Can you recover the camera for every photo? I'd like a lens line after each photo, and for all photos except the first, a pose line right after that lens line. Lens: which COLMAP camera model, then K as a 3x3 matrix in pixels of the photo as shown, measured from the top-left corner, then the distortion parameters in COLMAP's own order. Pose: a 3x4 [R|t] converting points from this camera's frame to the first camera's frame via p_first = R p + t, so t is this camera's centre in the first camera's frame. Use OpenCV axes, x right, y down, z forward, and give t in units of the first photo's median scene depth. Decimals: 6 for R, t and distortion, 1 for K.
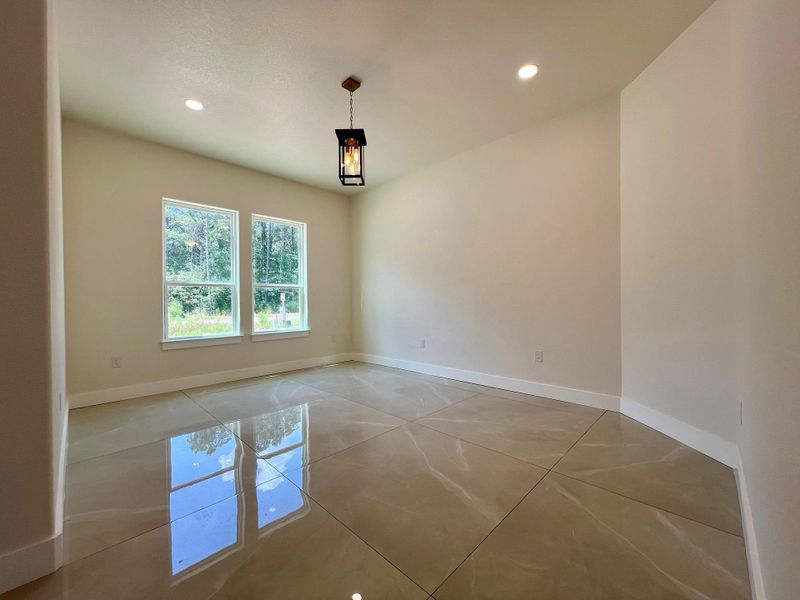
lens RADIAL K [[319.3, 0, 400.2], [0, 319.3, 298.7], [0, 0, 1]] dist [-0.001667, 0.000122]
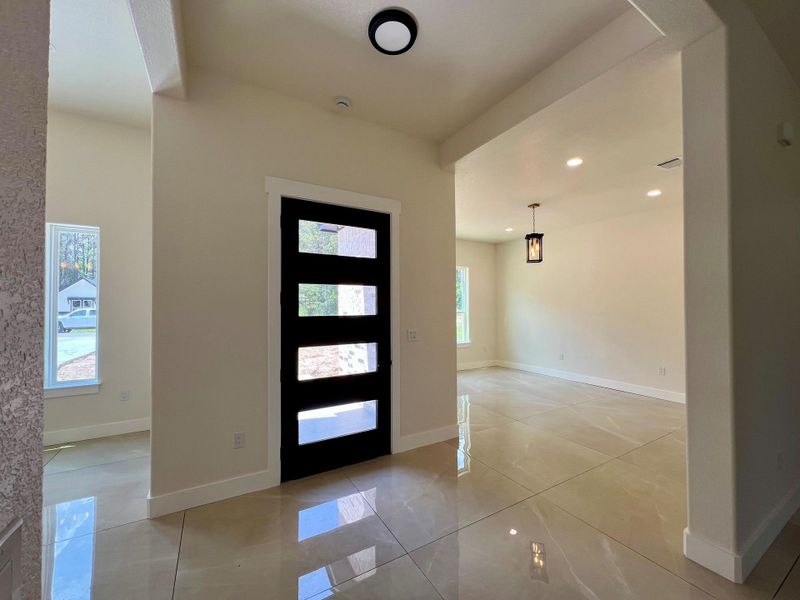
lens RADIAL K [[319.3, 0, 400.2], [0, 319.3, 298.7], [0, 0, 1]] dist [-0.001667, 0.000122]
pose [[0.964415, 0.003514, -0.264371, -0.371179], [-0.007241, 0.999888, -0.013122, -0.133927], [0.264296, 0.014570, 0.964332, -0.800724]]
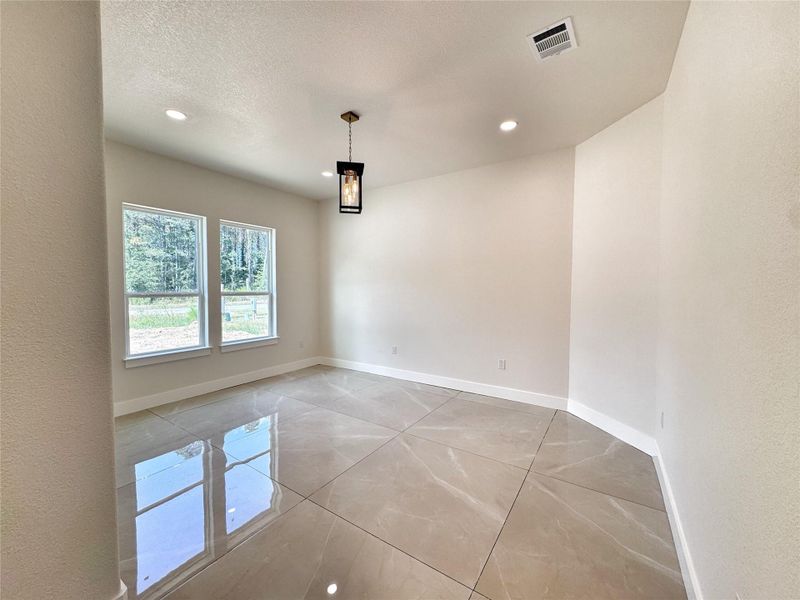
lens RADIAL K [[317.6, 0, 400.2], [0, 317.6, 298.6], [0, 0, 1]] dist [-0.001998, -0.000068]
pose [[0.982379, 0.006232, 0.186797, -0.173083], [-0.013640, 0.999169, 0.038400, -0.115400], [-0.186403, -0.040271, 0.981648, -0.062378]]
